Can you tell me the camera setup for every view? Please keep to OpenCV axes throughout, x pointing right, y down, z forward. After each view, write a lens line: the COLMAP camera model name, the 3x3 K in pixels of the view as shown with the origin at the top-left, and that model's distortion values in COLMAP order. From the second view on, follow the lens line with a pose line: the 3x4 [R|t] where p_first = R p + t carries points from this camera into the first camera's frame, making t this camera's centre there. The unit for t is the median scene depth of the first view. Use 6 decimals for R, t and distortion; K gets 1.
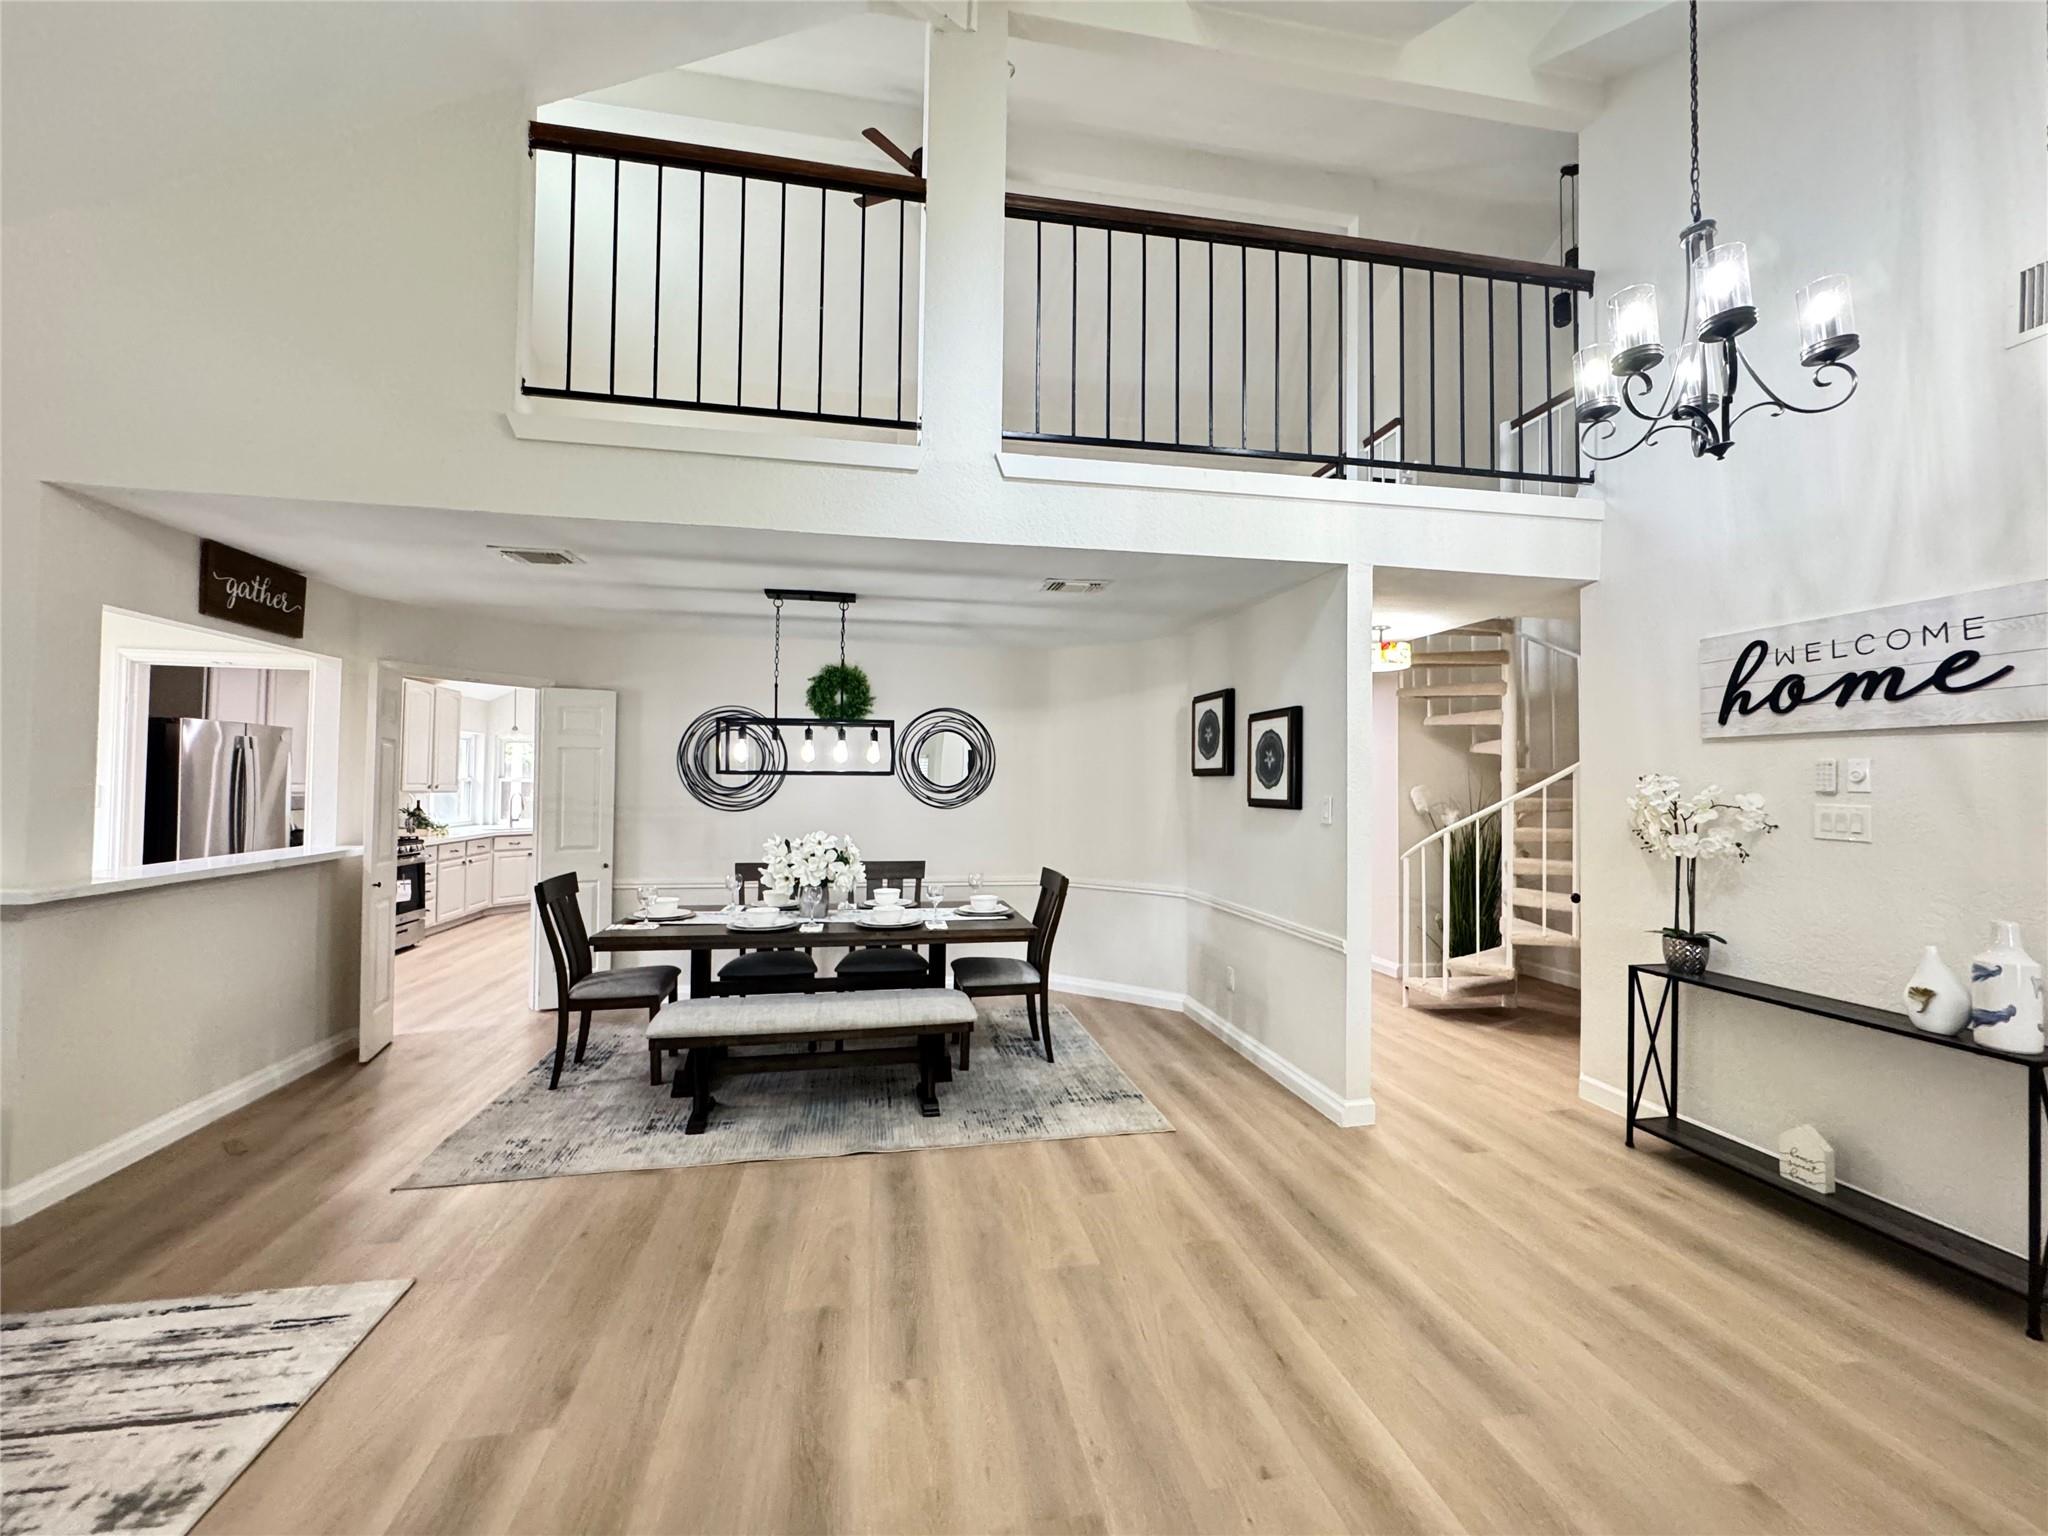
lens RADIAL K [[825.1, 0, 1015.8], [0, 825.1, 767.7], [0, 0, 1]] dist [0.000510, 0.000023]
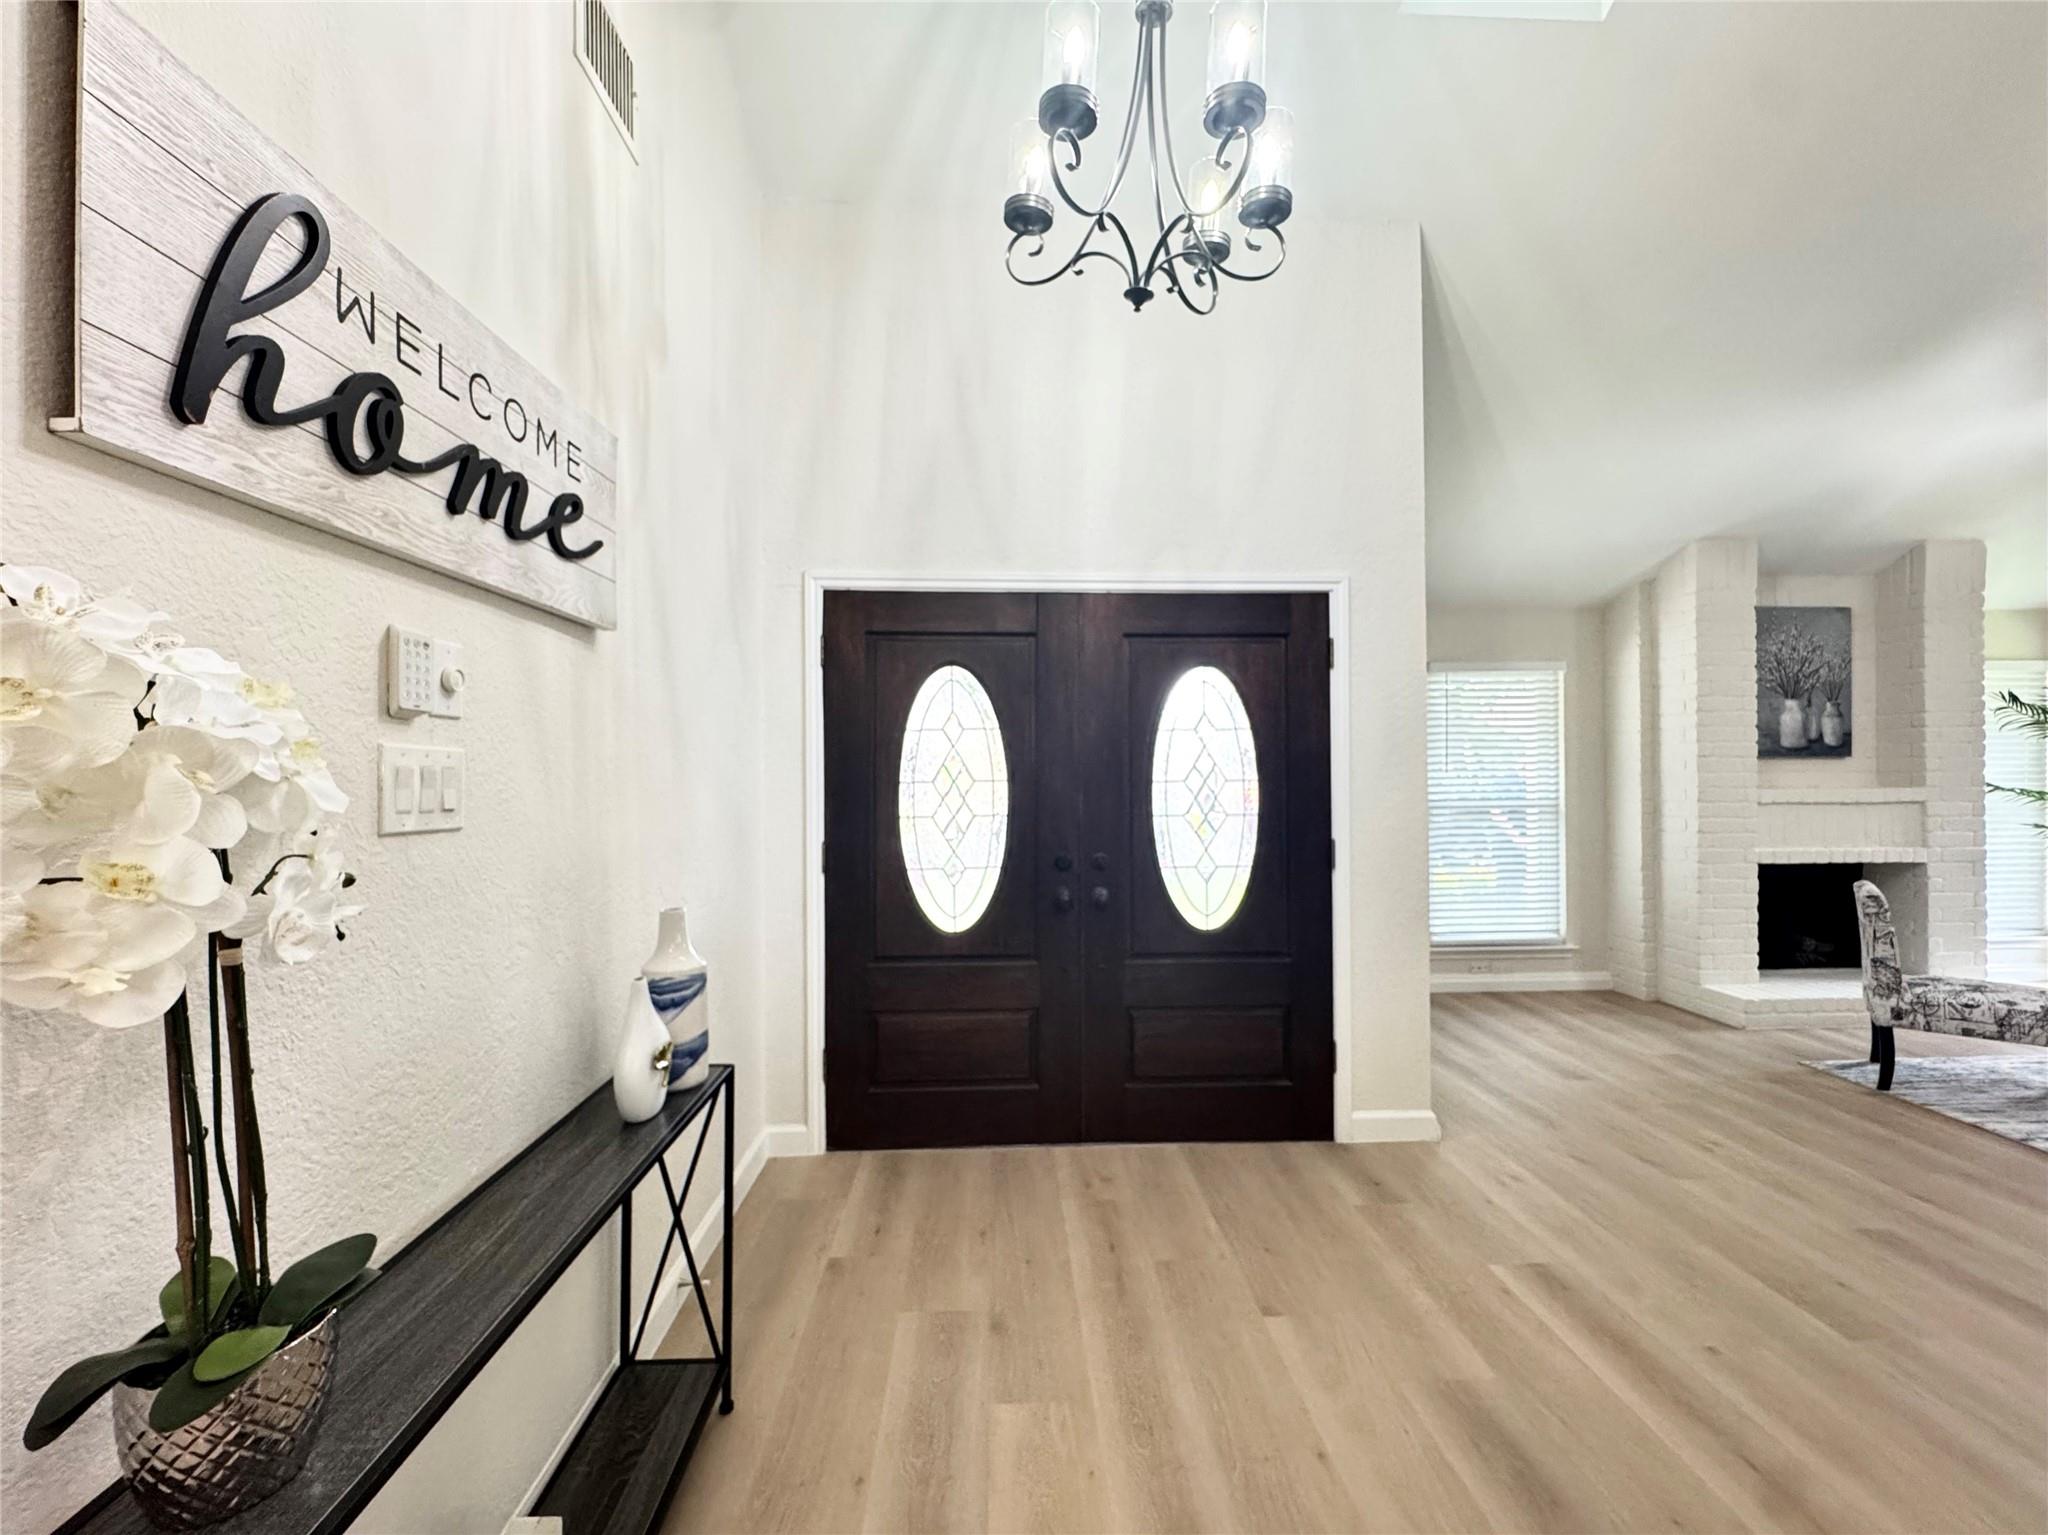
lens RADIAL K [[825.1, 0, 1029.6], [0, 825.1, 768.7], [0, 0, 1]] dist [0.000510, 0.000023]
pose [[-0.989115, -0.007537, 0.146954, 0.621671], [-0.011481, 0.999596, -0.026007, 0.062344], [-0.146699, -0.027411, -0.988801, 1.325364]]
